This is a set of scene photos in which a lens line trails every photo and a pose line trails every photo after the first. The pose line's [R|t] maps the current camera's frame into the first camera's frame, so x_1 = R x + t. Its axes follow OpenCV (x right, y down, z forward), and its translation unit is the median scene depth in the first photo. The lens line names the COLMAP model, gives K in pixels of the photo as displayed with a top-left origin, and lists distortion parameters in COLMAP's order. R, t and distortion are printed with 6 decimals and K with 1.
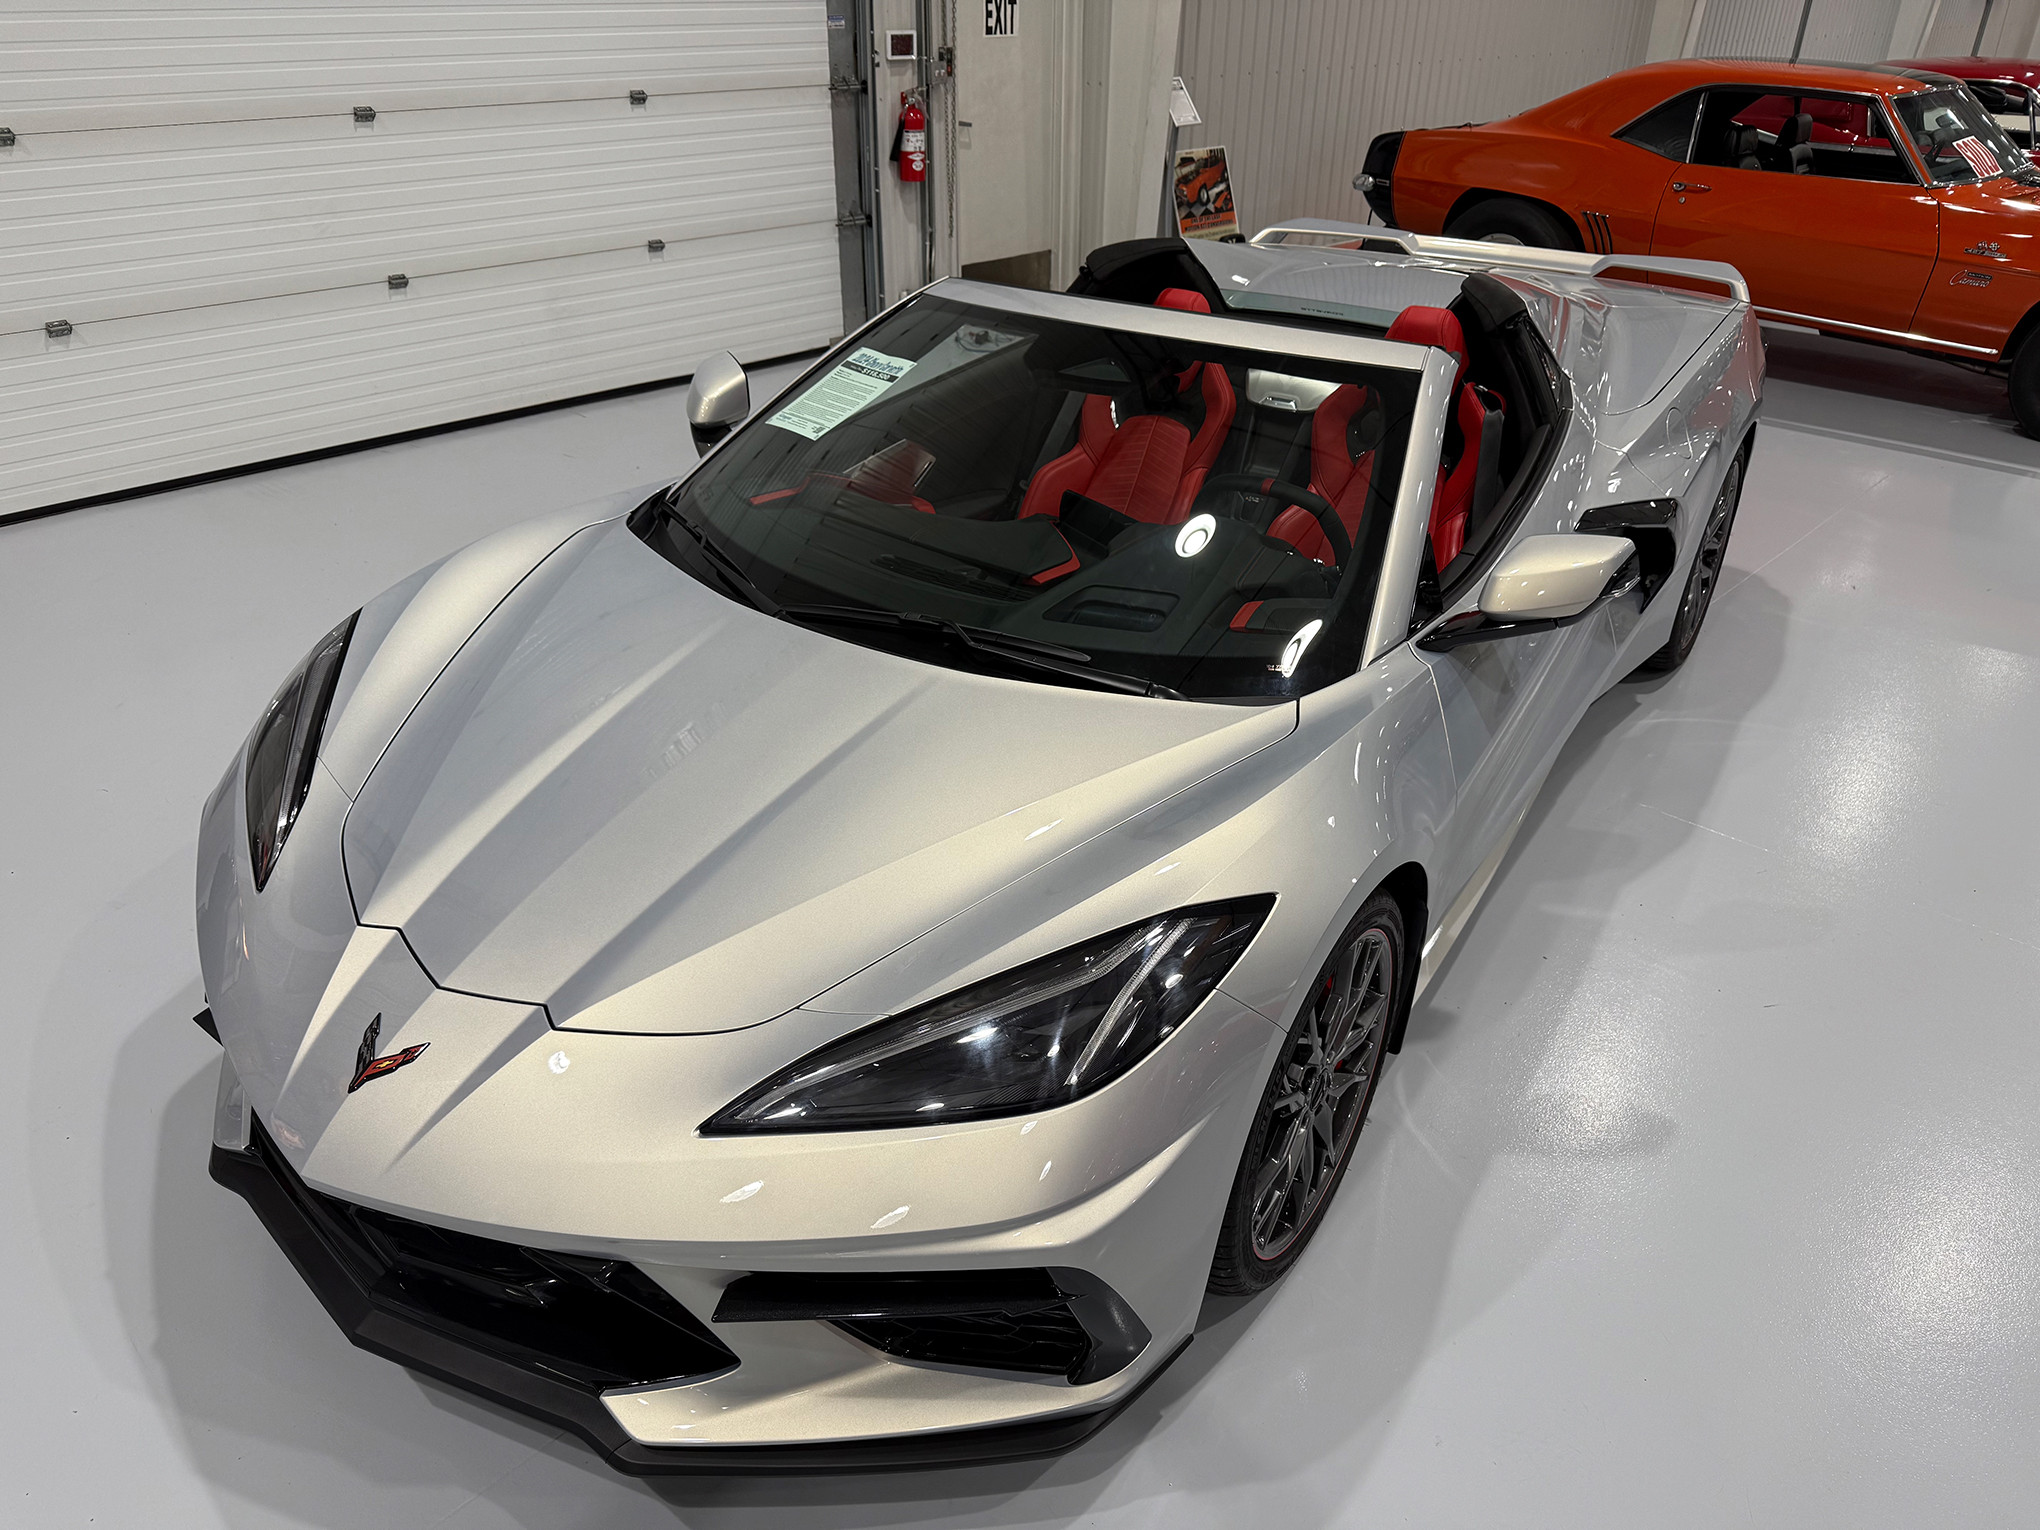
lens RADIAL K [[1562.8, 0, 1020.0], [0, 1562.8, 765.0], [0, 0, 1]] dist [0.067653, 0.000109]
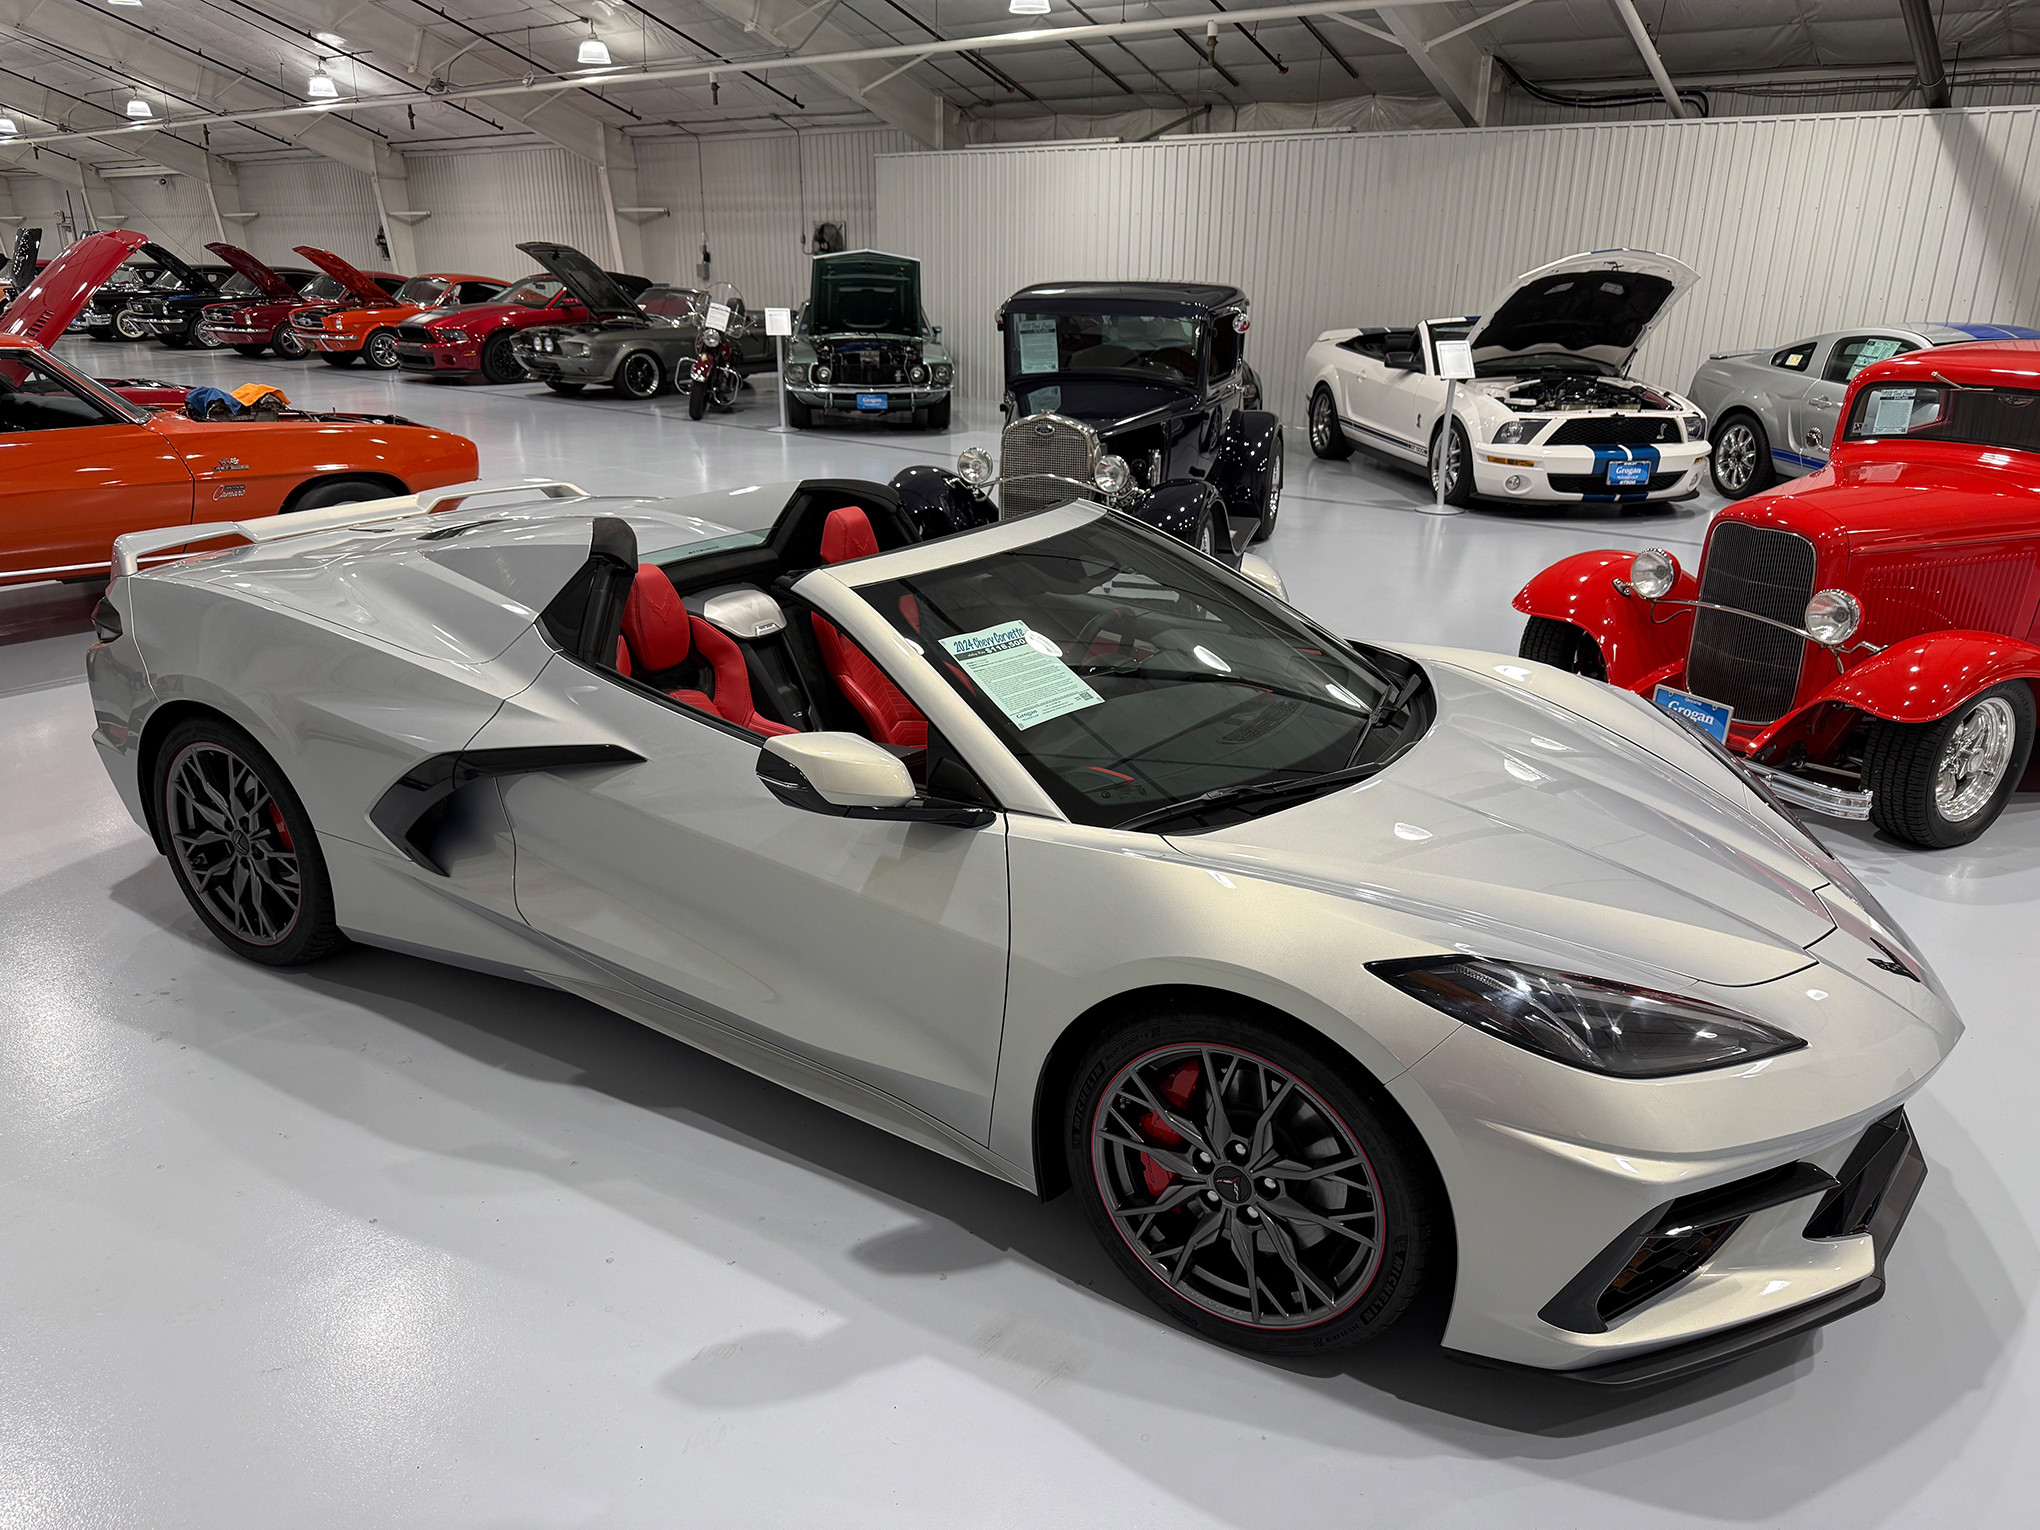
lens RADIAL K [[1562.8, 0, 1020.0], [0, 1562.8, 765.0], [0, 0, 1]] dist [0.067653, 0.000109]
pose [[-0.128705, -0.343449, 0.930311, -0.978322], [0.455135, 0.813020, 0.363114, -0.518002], [-0.881072, 0.470151, 0.051676, 0.953534]]
